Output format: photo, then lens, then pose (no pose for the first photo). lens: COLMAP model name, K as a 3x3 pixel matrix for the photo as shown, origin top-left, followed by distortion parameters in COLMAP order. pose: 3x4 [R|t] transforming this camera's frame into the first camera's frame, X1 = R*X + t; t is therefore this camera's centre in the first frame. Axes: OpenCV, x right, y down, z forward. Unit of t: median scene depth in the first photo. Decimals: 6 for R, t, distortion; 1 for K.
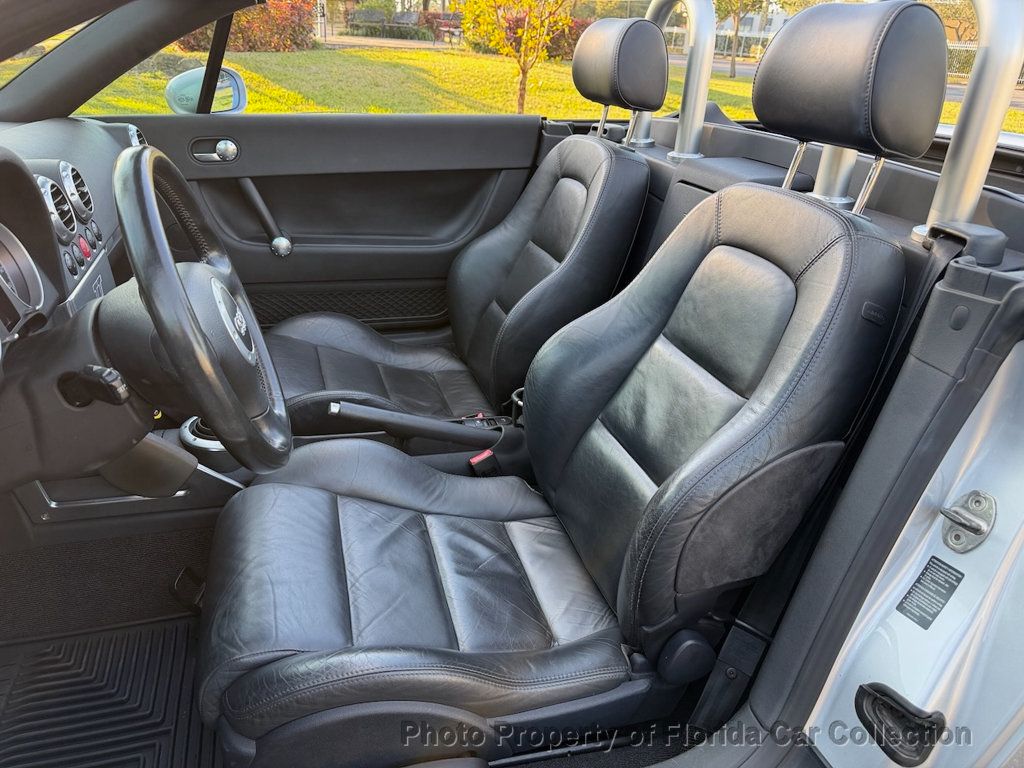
lens RADIAL K [[718.6, 0, 523.5], [0, 718.6, 385.9], [0, 0, 1]] dist [0.084576, -0.157855]
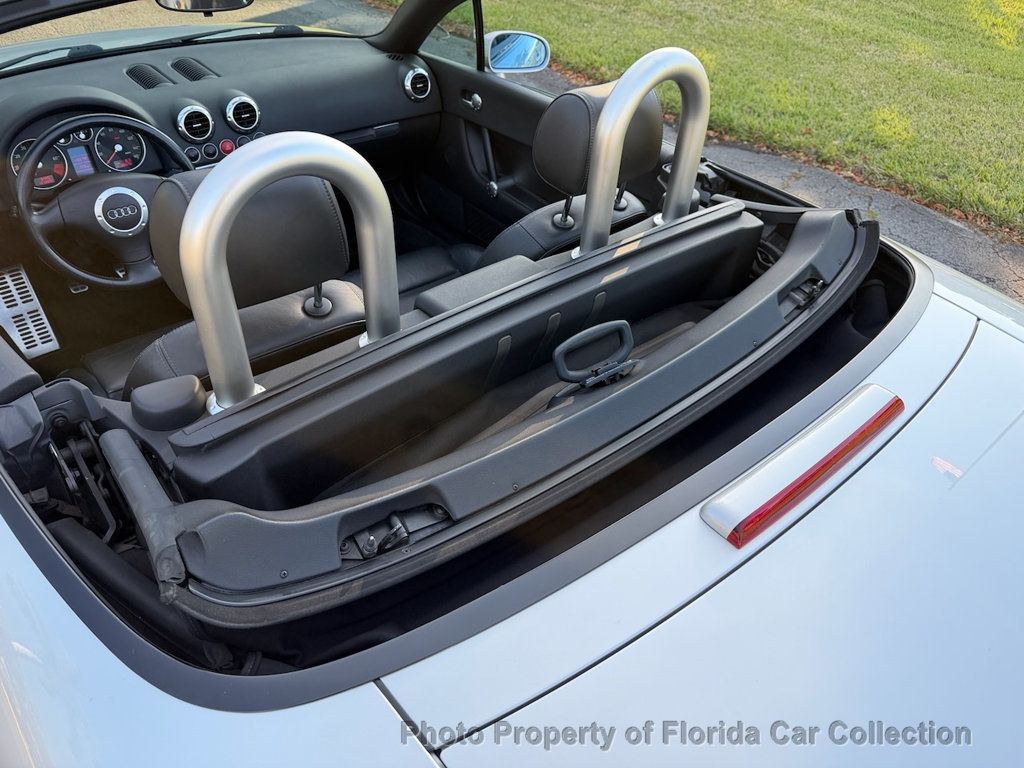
lens RADIAL K [[723.8, 0, 512.0], [0, 723.8, 384.0], [0, 0, 1]] dist [-0.003912, -0.006651]
pose [[0.386204, 0.548347, -0.741729, 1.112877], [-0.411670, 0.822057, 0.393383, -0.595865], [0.825454, 0.153422, 0.543219, 0.594955]]
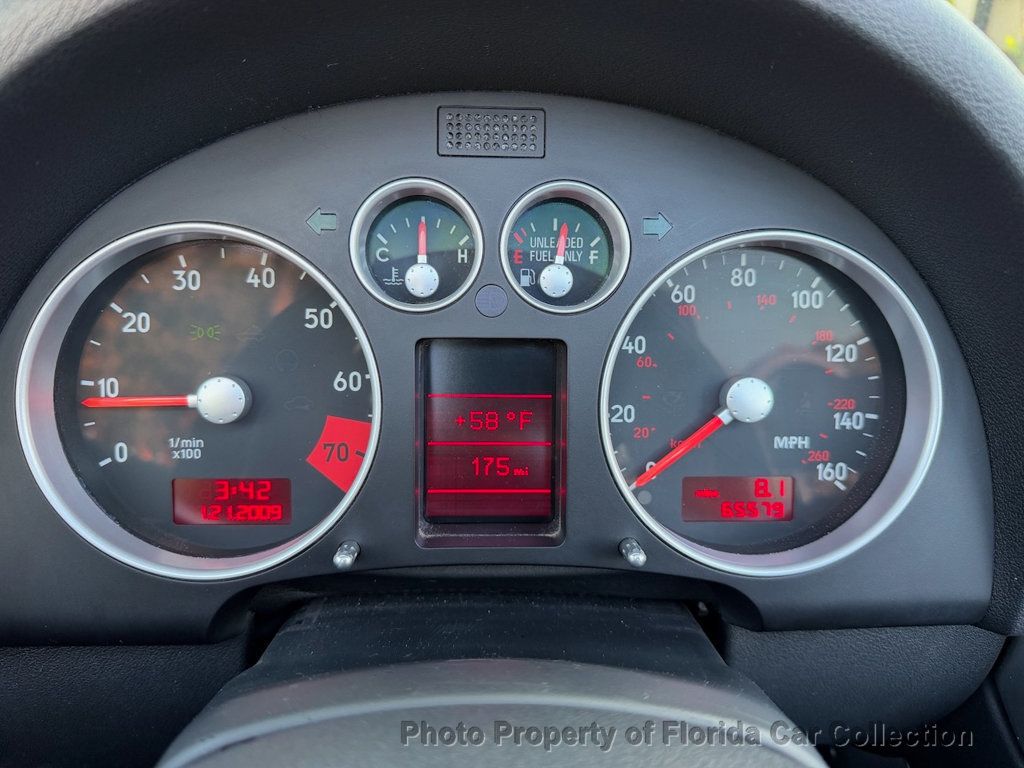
lens RADIAL K [[717.8, 0, 505.8], [0, 717.8, 385.1], [0, 0, 1]] dist [0.007720, -0.008292]
pose [[-0.297044, 0.314528, -0.901575, -0.279400], [-0.428019, 0.800161, 0.420168, -0.163725], [0.853560, 0.510700, -0.103059, 0.616734]]
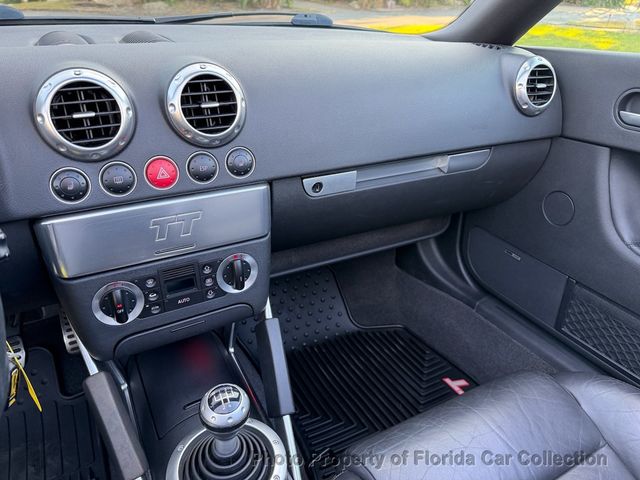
lens RADIAL K [[451.8, 0, 323.8], [0, 451.8, 244.7], [0, 0, 1]] dist [0.088803, -0.158489]
pose [[0.190527, 0.415965, -0.889198, -0.089810], [-0.429348, 0.849874, 0.305574, -0.296402], [0.882814, 0.323555, 0.340517, 0.858479]]
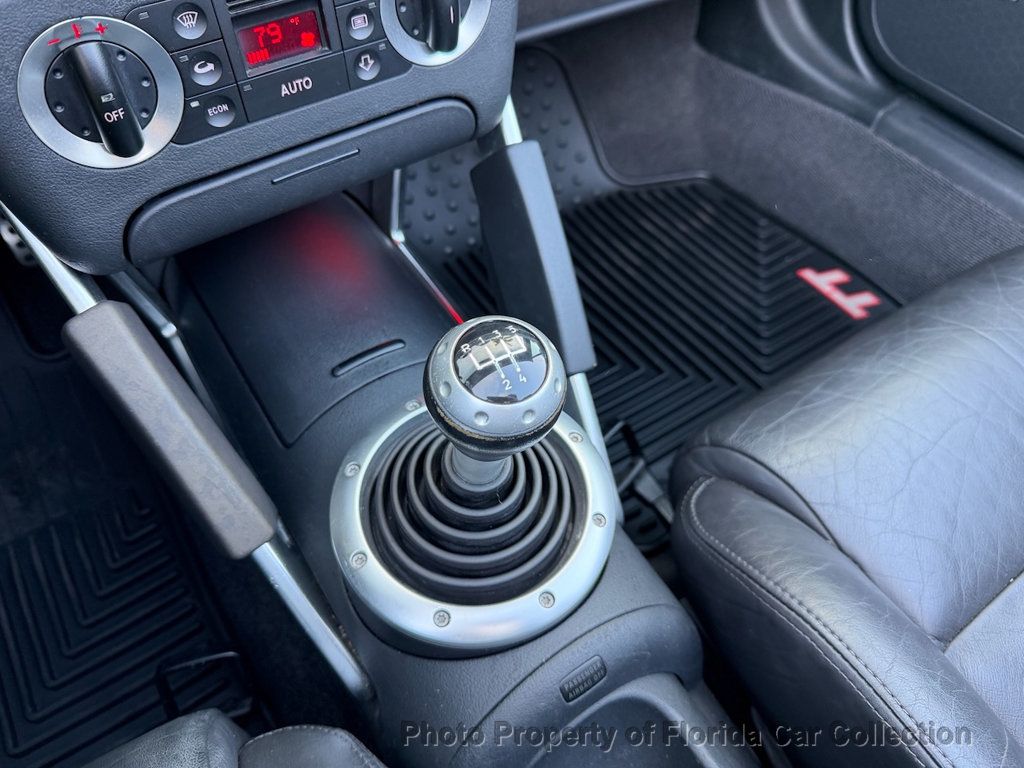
lens RADIAL K [[751.6, 0, 516.1], [0, 751.6, 382.4], [0, 0, 1]] dist [-0.006613, -0.006300]
pose [[0.272512, 0.721241, -0.636828, -0.247754], [-0.414276, 0.685338, 0.598905, -0.160731], [0.868397, 0.100614, 0.485555, 0.859467]]
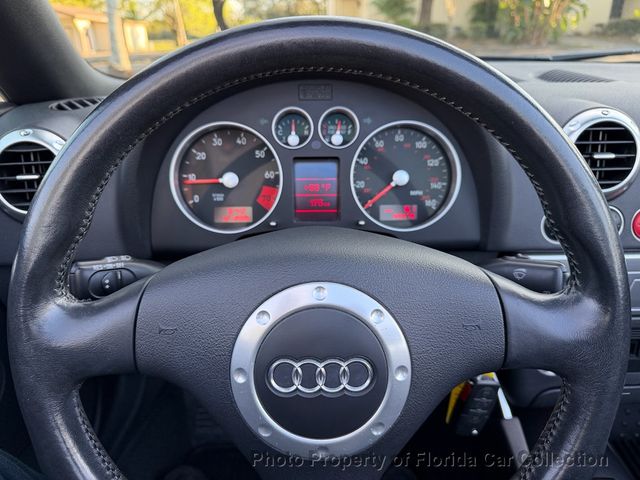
lens RADIAL K [[456.9, 0, 318.2], [0, 456.9, 241.2], [0, 0, 1]] dist [0.064918, -0.100682]
pose [[-0.305608, 0.334704, -0.891391, -0.093434], [-0.408627, 0.799482, 0.440288, -0.204788], [0.860016, 0.498801, -0.107559, 0.663897]]
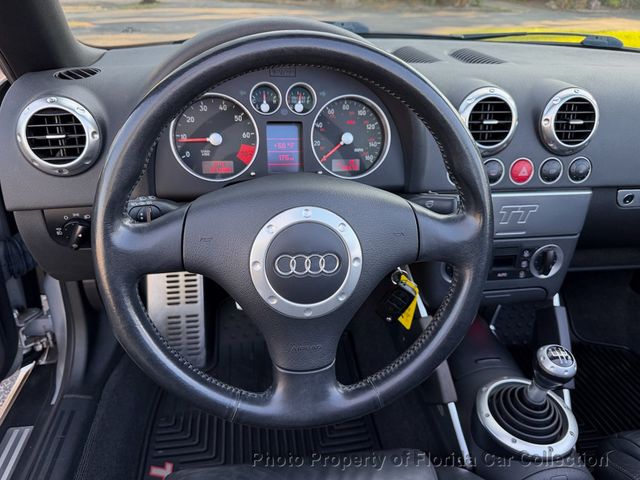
lens RADIAL K [[456.9, 0, 318.2], [0, 456.9, 241.2], [0, 0, 1]] dist [0.064918, -0.100682]
pose [[-0.165092, 0.415534, -0.894470, 0.032429], [-0.455324, 0.772374, 0.442852, -0.228525], [0.874885, 0.480385, 0.061690, 0.650808]]
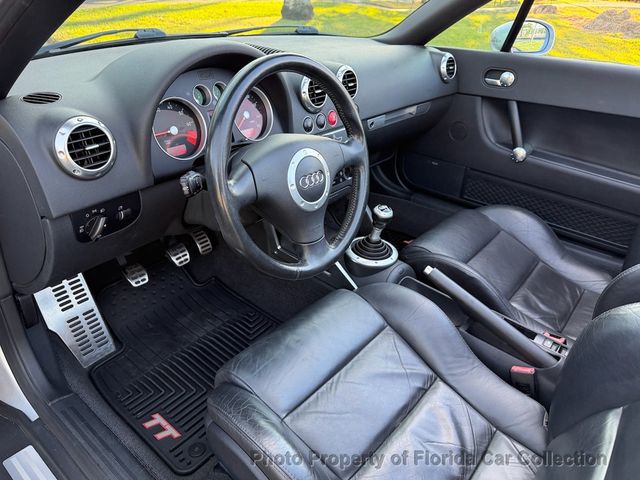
lens RADIAL K [[448.7, 0, 316.1], [0, 448.7, 240.7], [0, 0, 1]] dist [0.007720, -0.008292]
pose [[0.530993, 0.391672, -0.751425, 0.229587], [-0.373540, 0.904150, 0.207316, -0.113820], [0.760601, 0.170604, 0.626403, 0.309950]]
